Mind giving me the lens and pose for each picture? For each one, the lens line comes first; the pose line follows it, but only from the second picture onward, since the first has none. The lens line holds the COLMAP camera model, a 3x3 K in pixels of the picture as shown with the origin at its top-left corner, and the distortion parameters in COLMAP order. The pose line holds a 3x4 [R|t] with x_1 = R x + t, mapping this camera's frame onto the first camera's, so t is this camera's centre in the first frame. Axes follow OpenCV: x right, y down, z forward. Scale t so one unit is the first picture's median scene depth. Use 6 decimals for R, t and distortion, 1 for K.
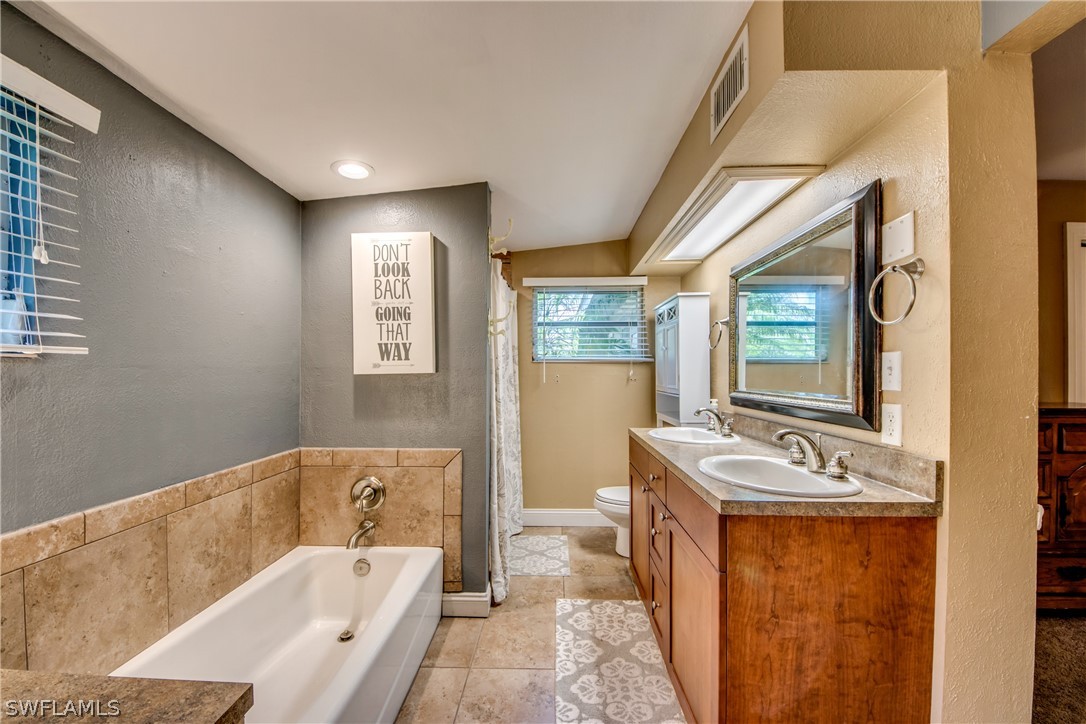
lens RADIAL K [[406.6, 0, 544.9], [0, 406.6, 376.6], [0, 0, 1]] dist [0.000977, -0.011669]
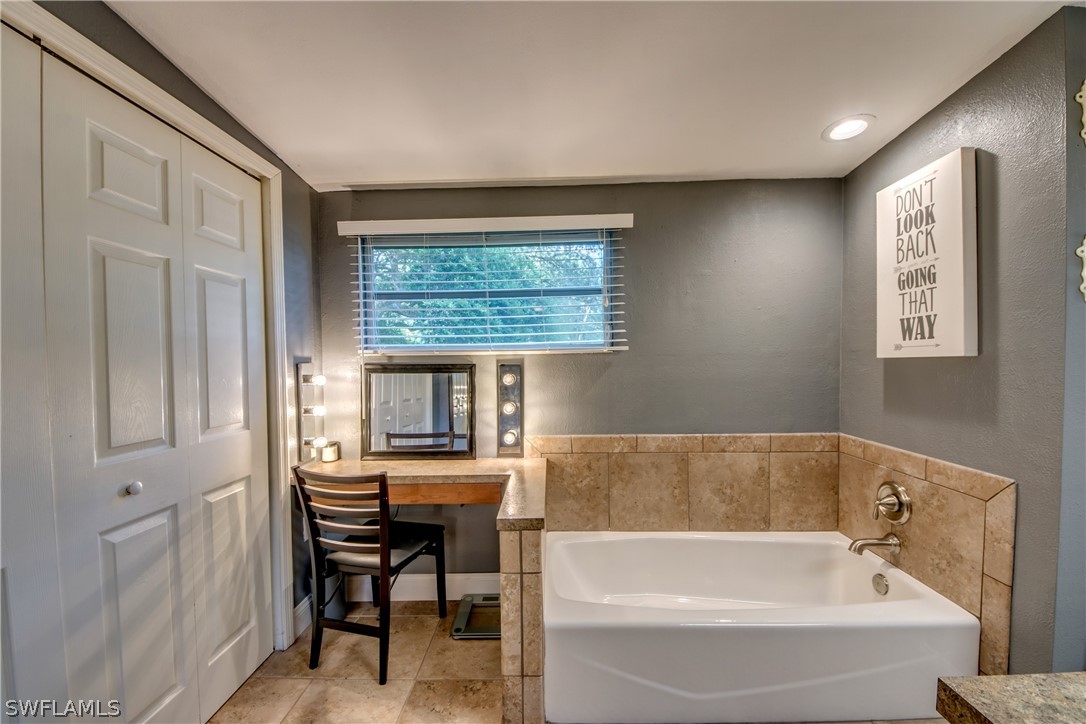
lens RADIAL K [[406.6, 0, 544.9], [0, 406.6, 376.6], [0, 0, 1]] dist [0.000977, -0.011669]
pose [[0.012197, 0.043002, -0.999001, 0.379438], [0.005849, 0.999055, 0.043076, -0.007299], [0.999909, -0.006368, 0.011934, 0.295186]]
